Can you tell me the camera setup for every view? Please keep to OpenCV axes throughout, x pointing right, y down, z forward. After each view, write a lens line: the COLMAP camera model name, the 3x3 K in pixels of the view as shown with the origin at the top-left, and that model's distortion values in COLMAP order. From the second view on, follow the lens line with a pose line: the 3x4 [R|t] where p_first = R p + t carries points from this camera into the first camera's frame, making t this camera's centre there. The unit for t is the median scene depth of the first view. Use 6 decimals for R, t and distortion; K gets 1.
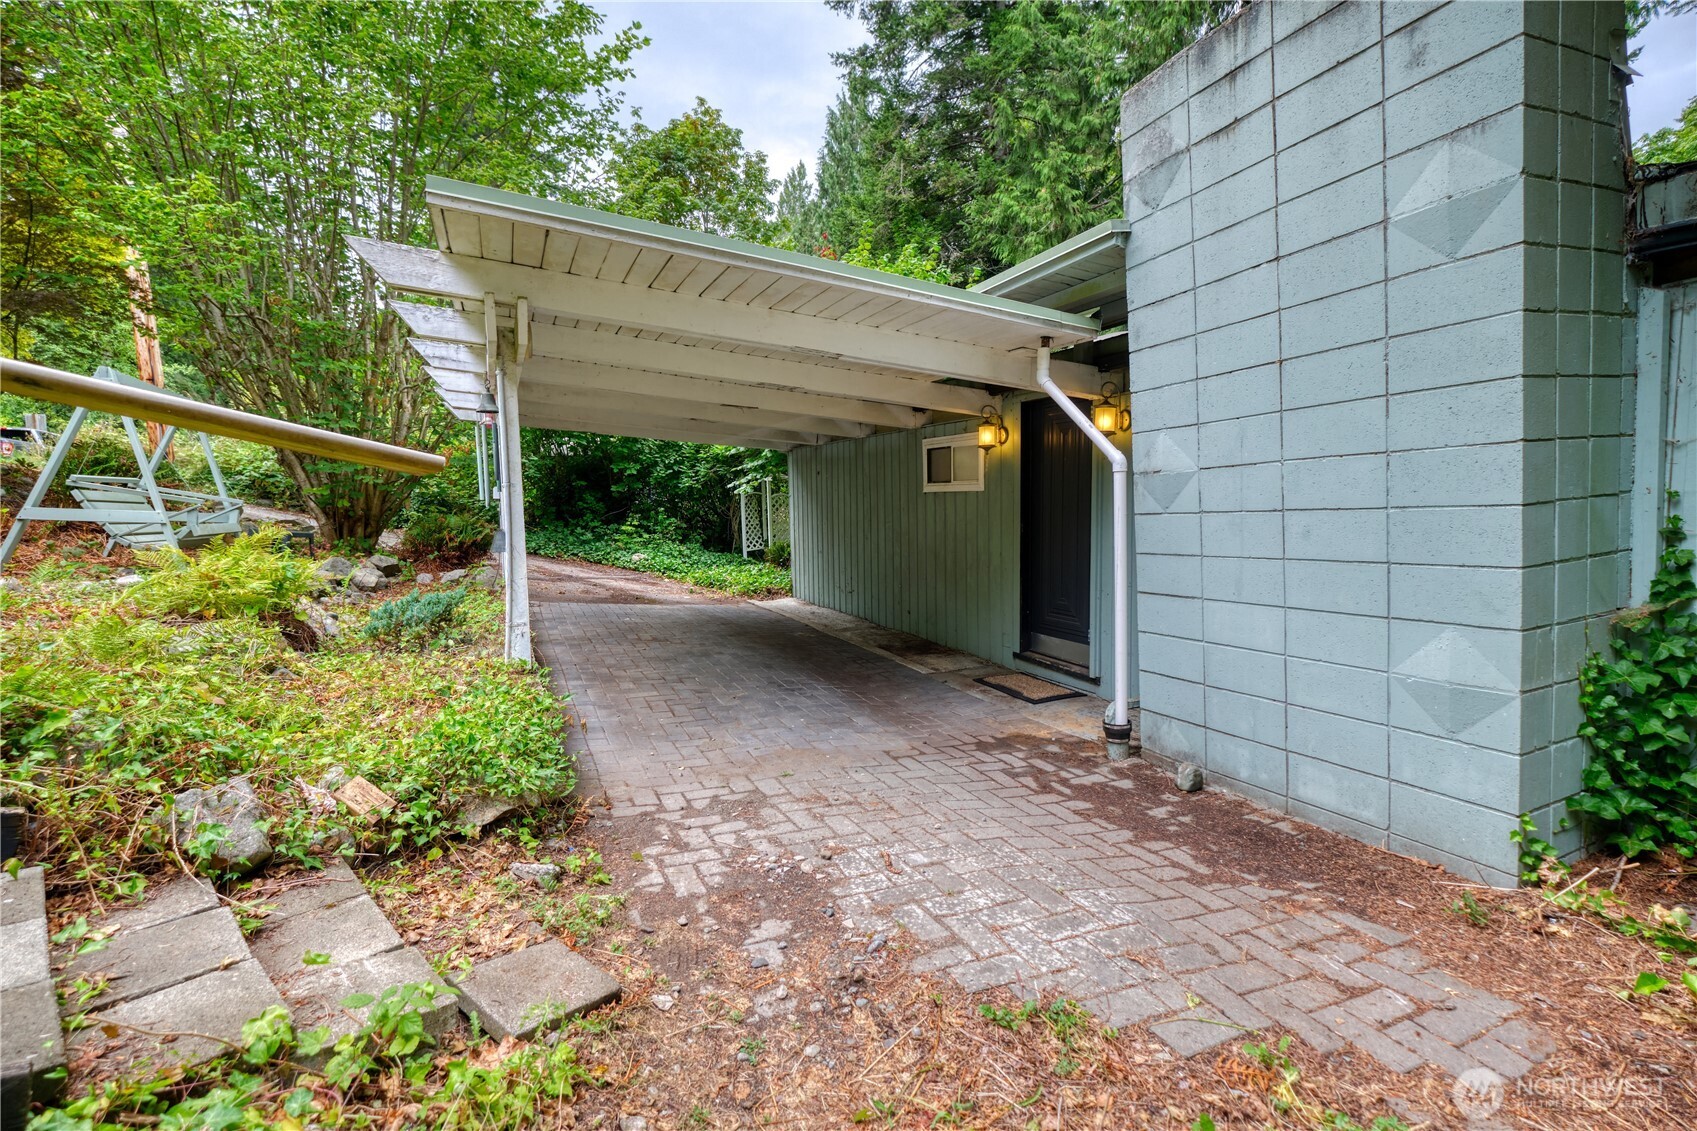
lens RADIAL K [[720.8, 0, 848.5], [0, 720.8, 565.5], [0, 0, 1]] dist [0.001512, 0.000183]
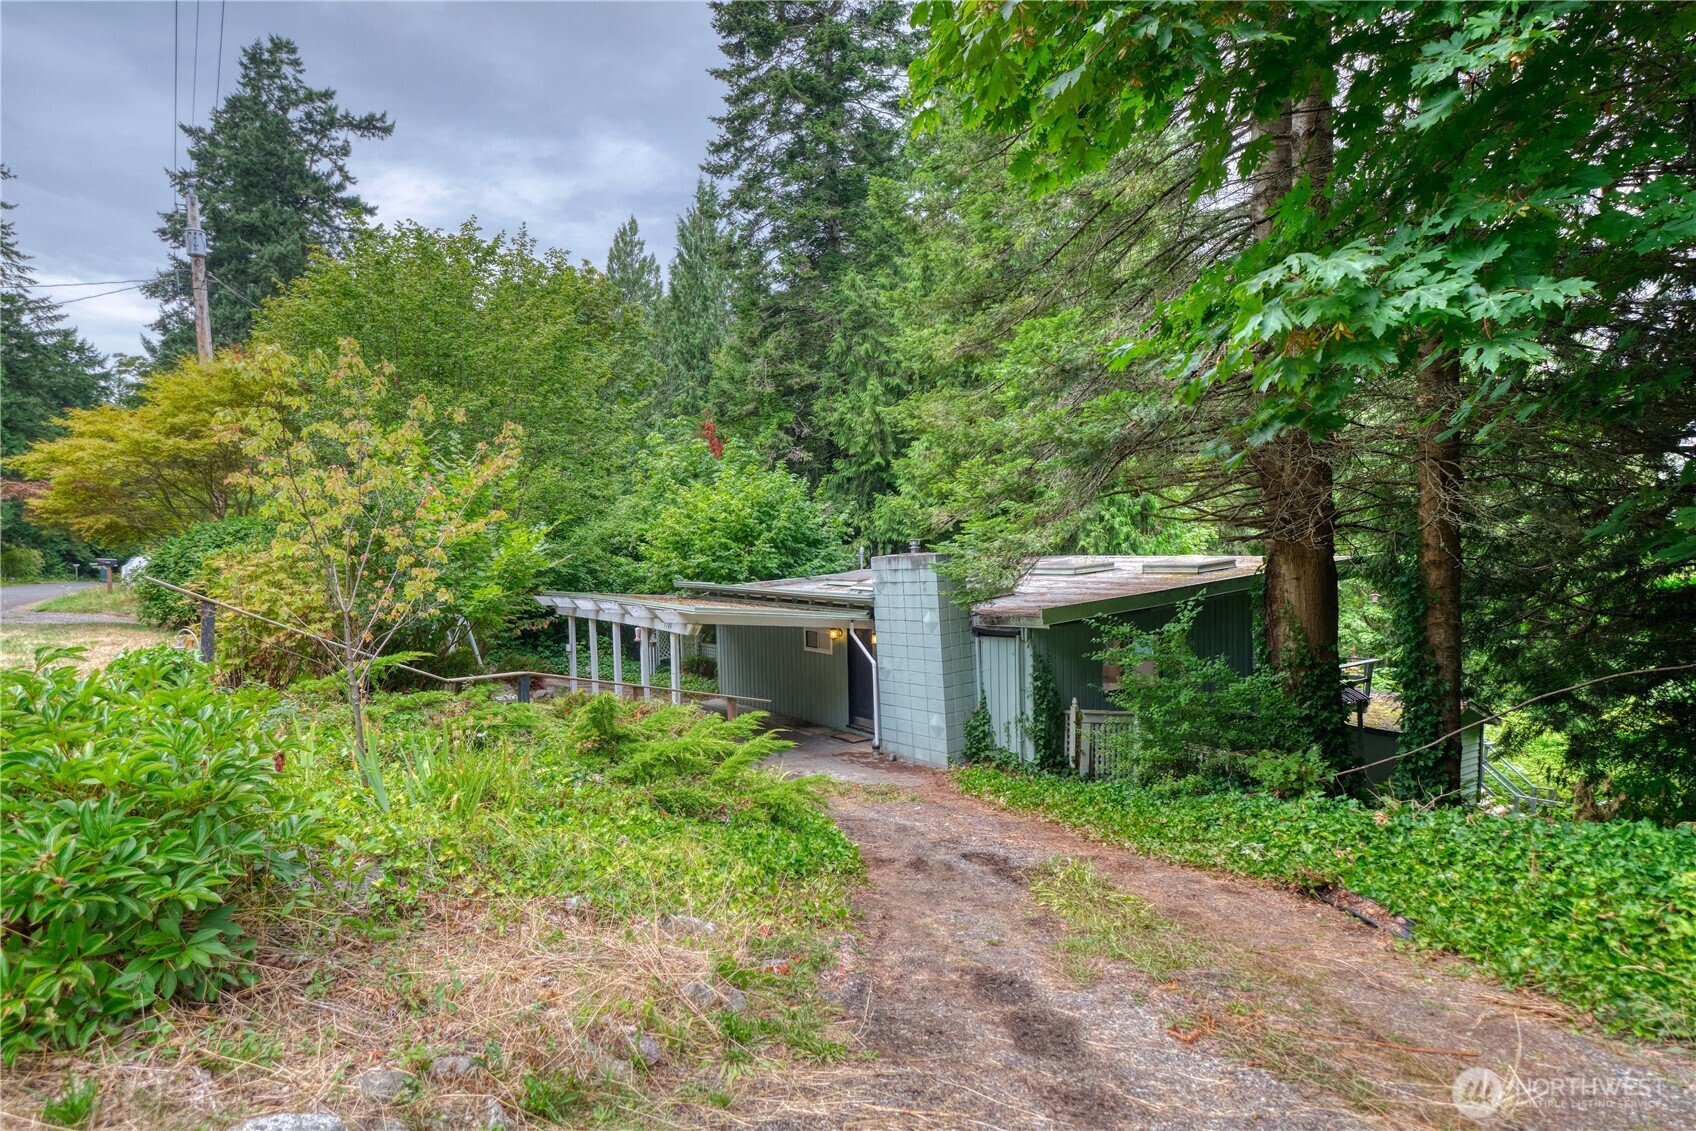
lens RADIAL K [[898.8, 0, 848.0], [0, 898.8, 565.5], [0, 0, 1]] dist [-0.001125, -0.000026]
pose [[0.978134, -0.003896, 0.207938, -0.382395], [0.017693, 0.997759, -0.064531, -0.213186], [-0.207221, 0.066799, 0.976011, -1.945242]]
